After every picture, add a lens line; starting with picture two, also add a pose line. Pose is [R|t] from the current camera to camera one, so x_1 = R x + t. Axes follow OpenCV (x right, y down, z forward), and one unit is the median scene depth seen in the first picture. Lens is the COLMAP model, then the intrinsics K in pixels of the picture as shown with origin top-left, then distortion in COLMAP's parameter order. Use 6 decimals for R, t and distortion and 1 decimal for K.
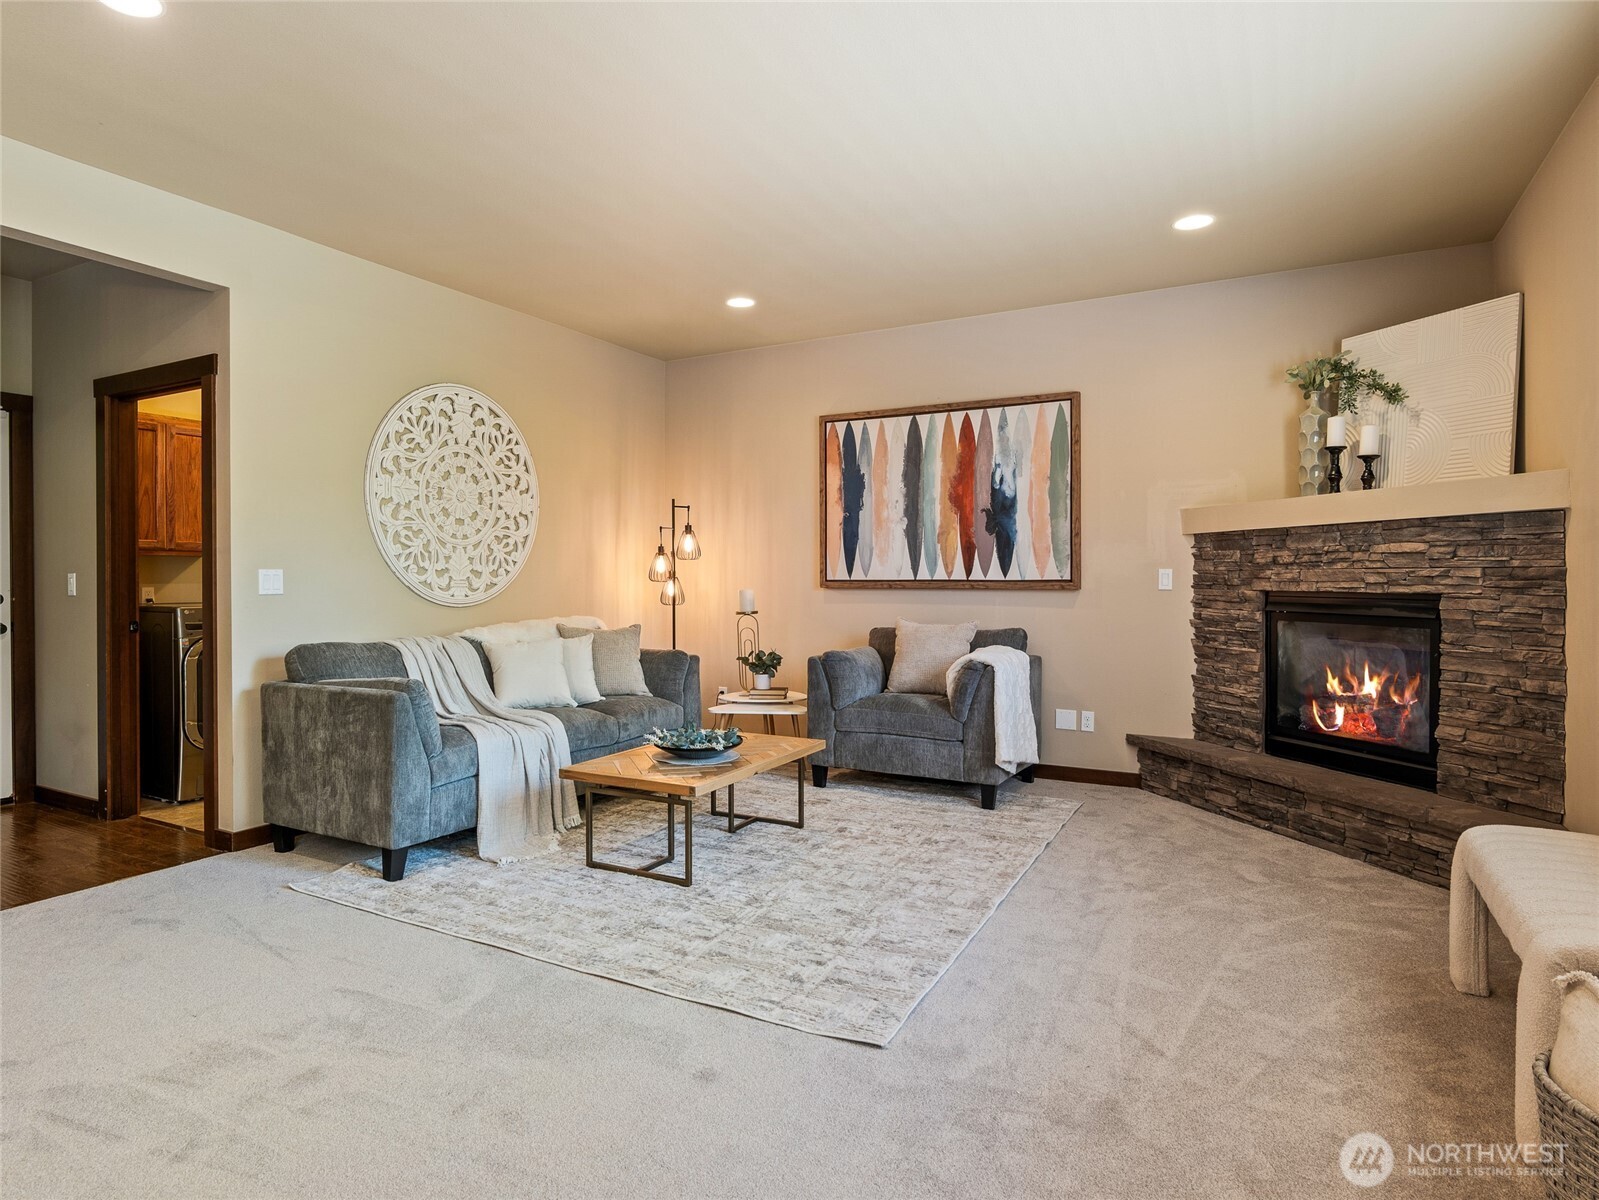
lens RADIAL K [[941.5, 0, 794.0], [0, 941.5, 589.4], [0, 0, 1]] dist [-0.002391, -0.000323]
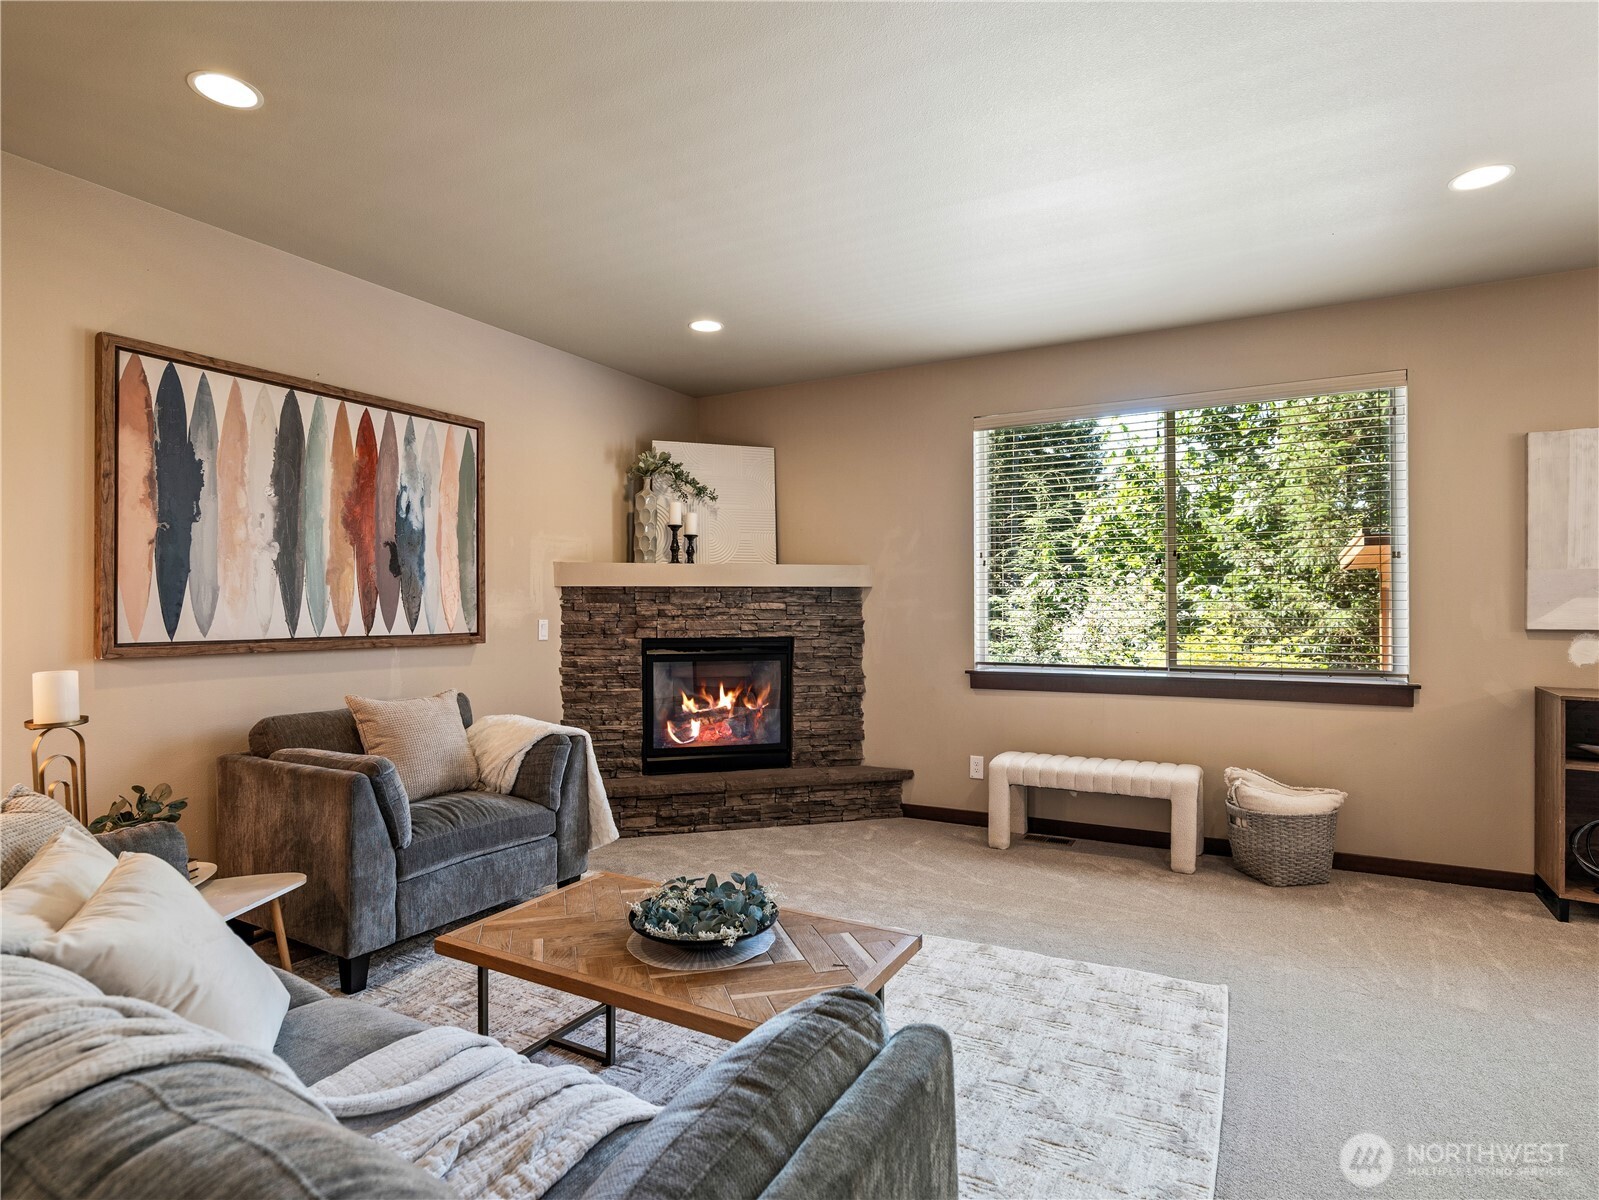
lens RADIAL K [[838.7, 0, 795.5], [0, 838.7, 606.2], [0, 0, 1]] dist [-0.029105, 0.011621]
pose [[0.018435, 0.004661, 0.999819, -0.504701], [0.012572, 0.999909, -0.004893, -0.028548], [-0.999751, 0.012660, 0.018374, 0.718314]]
